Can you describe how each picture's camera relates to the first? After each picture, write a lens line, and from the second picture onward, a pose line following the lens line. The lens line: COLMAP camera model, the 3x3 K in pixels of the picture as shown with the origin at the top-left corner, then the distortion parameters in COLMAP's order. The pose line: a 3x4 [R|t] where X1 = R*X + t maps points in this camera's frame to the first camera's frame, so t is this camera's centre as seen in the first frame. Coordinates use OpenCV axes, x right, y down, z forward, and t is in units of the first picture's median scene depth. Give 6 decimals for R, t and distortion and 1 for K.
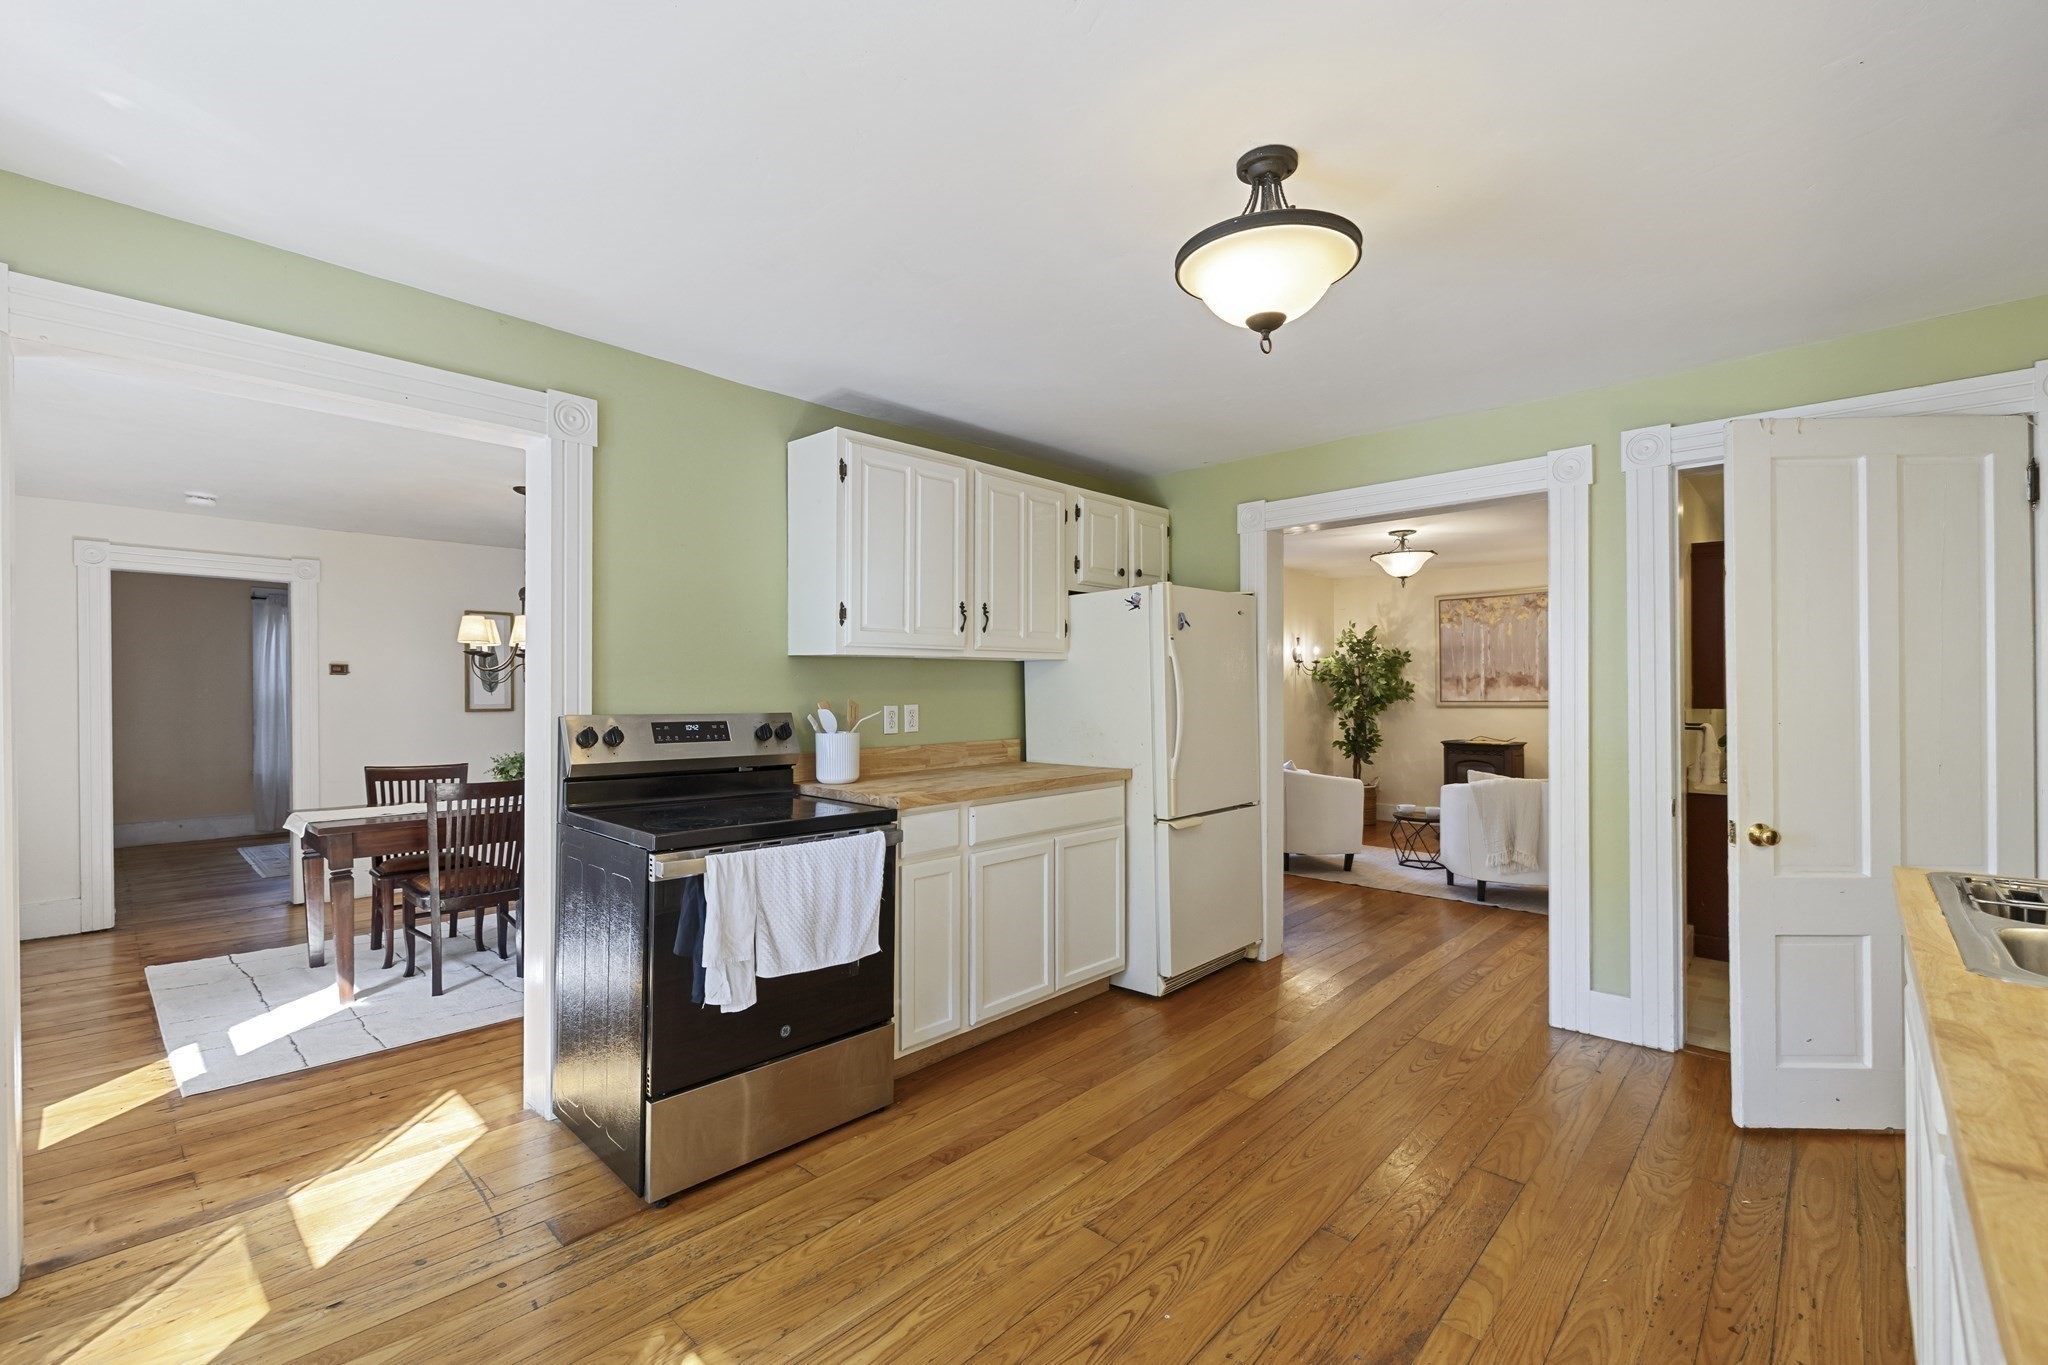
lens RADIAL K [[863.2, 0, 975.9], [0, 863.2, 691.0], [0, 0, 1]] dist [0.001767, -0.000344]
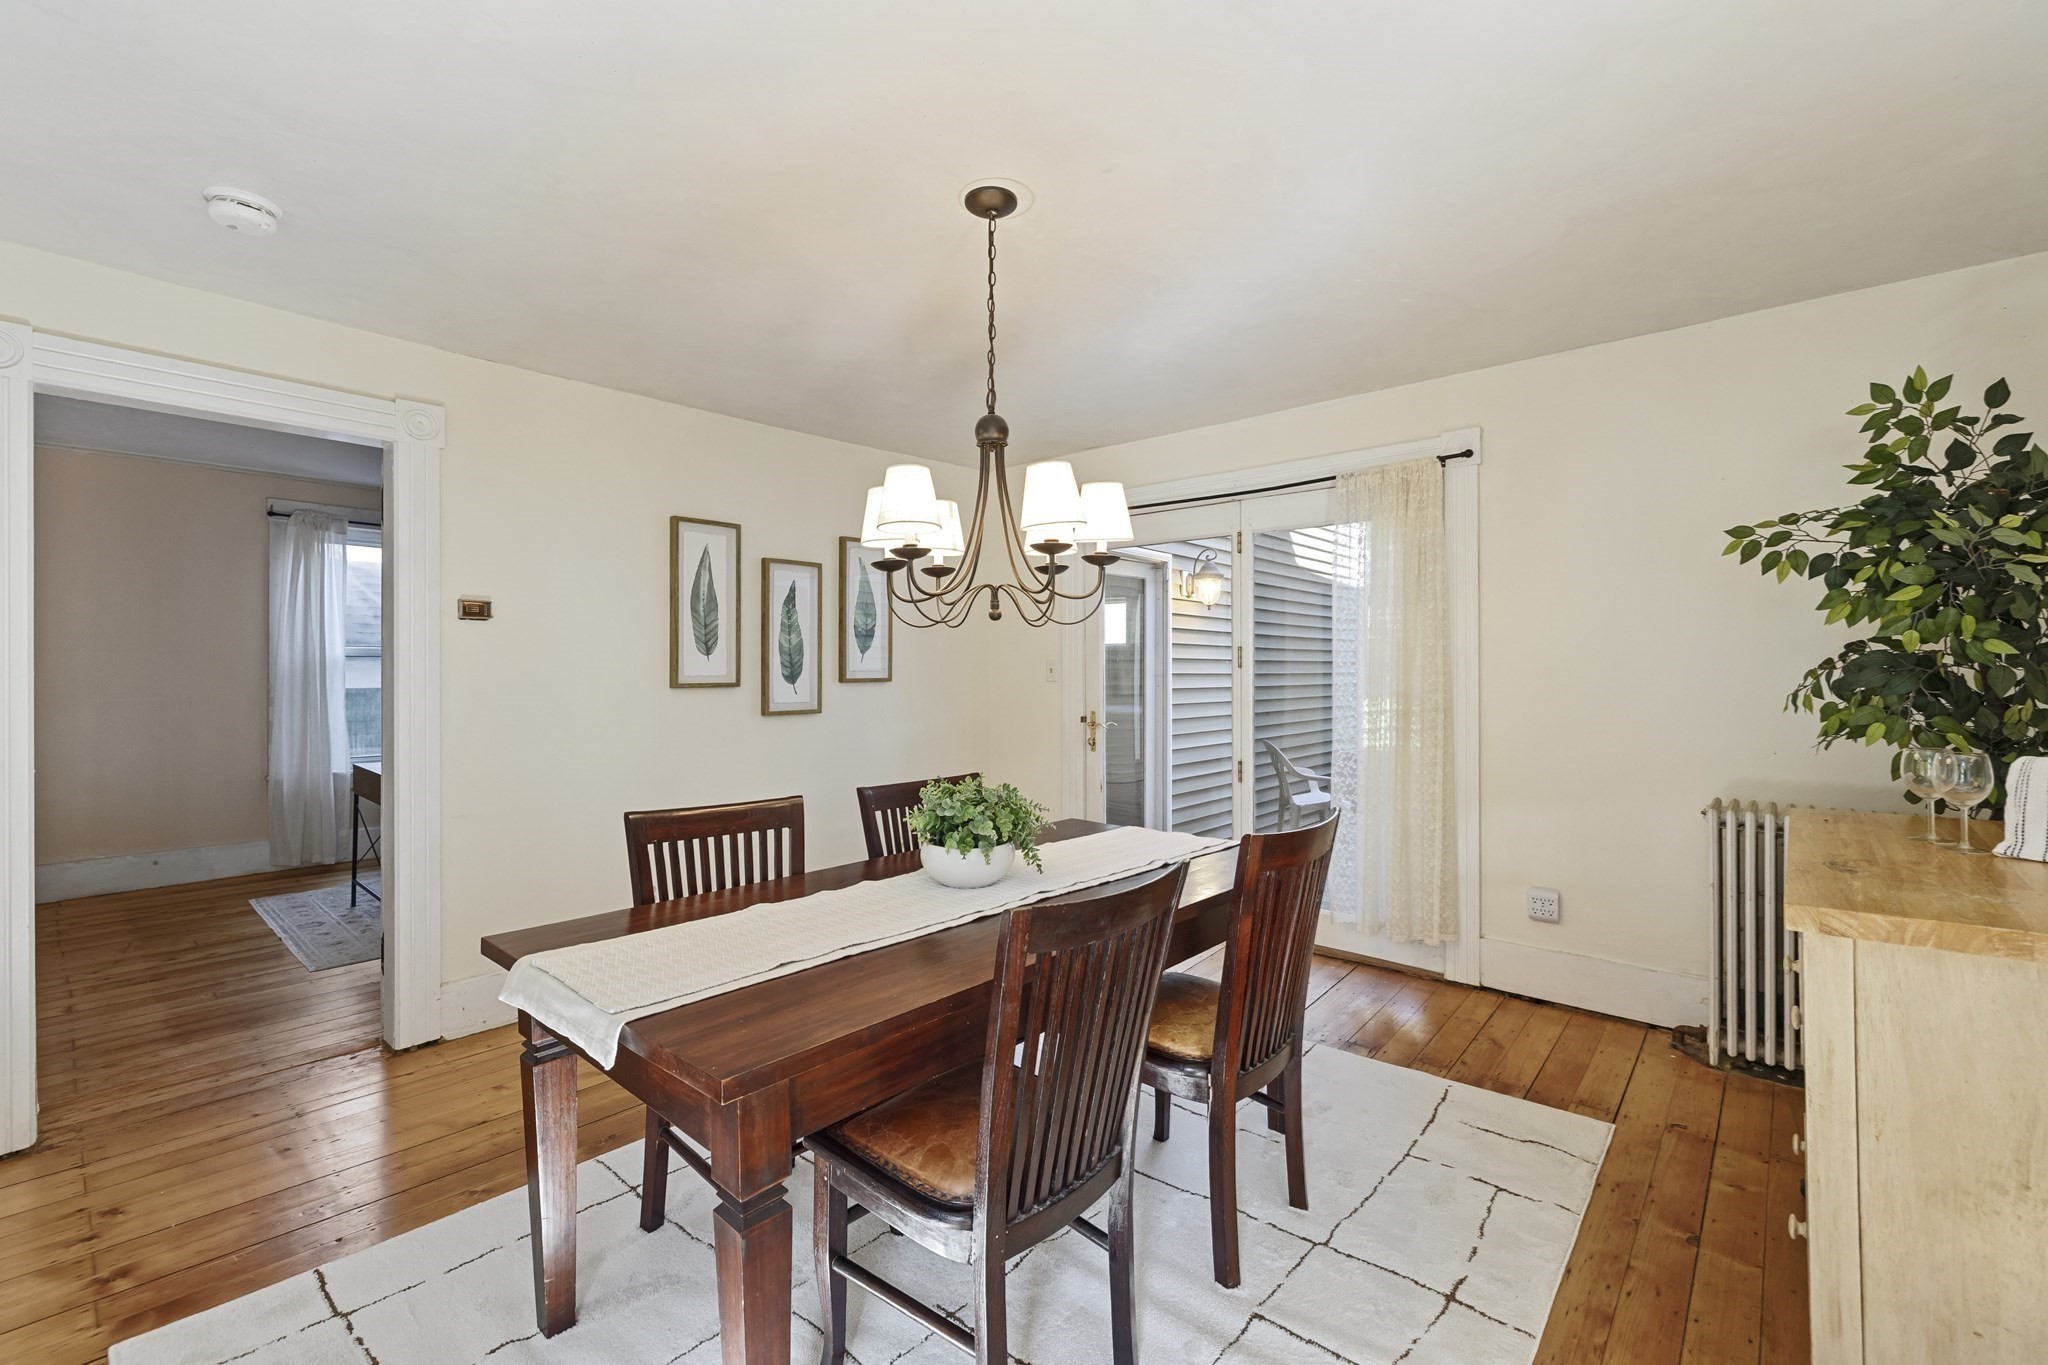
lens RADIAL K [[870.2, 0, 1022.6], [0, 870.2, 674.3], [0, 0, 1]] dist [0.003113, 0.000117]
pose [[0.998008, 0.011283, 0.062071, -0.386568], [-0.012033, 0.999859, 0.011724, 0.004828], [-0.061930, -0.012447, 0.998003, 0.387792]]
